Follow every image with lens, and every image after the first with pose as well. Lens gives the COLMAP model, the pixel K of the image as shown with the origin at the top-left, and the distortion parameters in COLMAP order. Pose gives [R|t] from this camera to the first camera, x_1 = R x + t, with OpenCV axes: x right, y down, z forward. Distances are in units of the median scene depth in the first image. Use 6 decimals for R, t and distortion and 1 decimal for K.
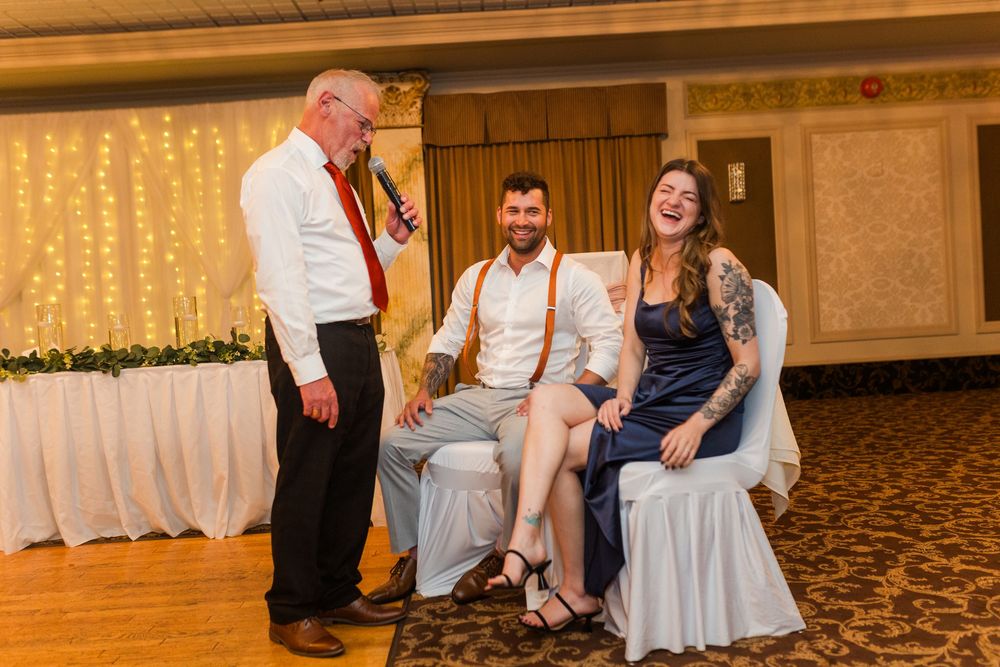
lens RADIAL K [[984.2, 0, 477.6], [0, 984.2, 323.2], [0, 0, 1]] dist [0.028550, 0.000000]
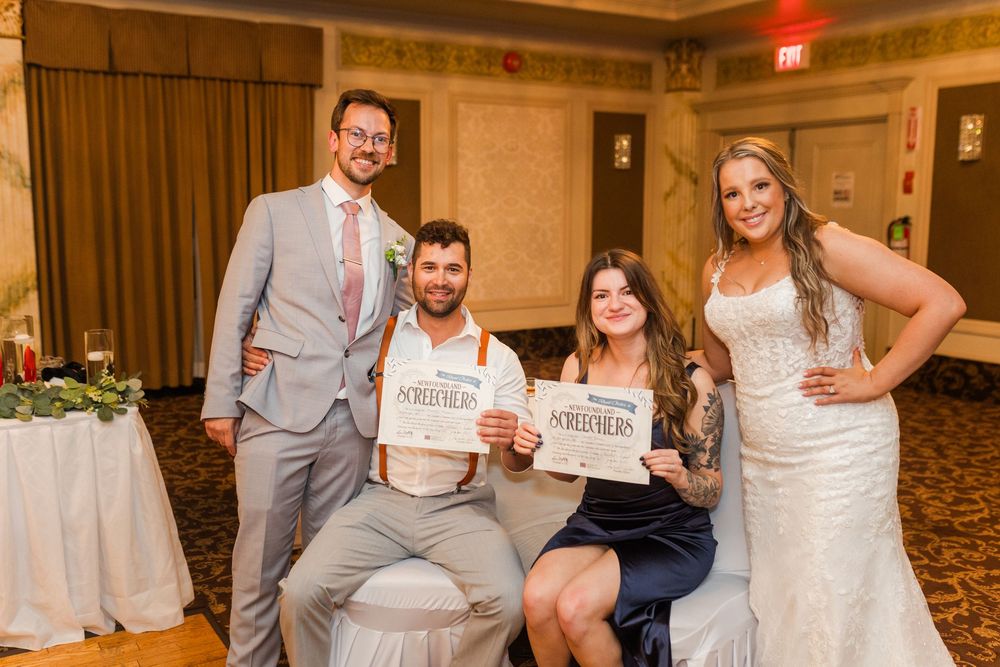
lens RADIAL K [[984.2, 0, 499.9], [0, 984.2, 333.8], [0, 0, 1]] dist [0.028550, 0.000000]
pose [[0.857493, -0.014820, 0.514282, -0.135516], [-0.040362, 0.994567, 0.095959, -0.057787], [-0.512909, -0.103042, 0.852236, 0.117321]]
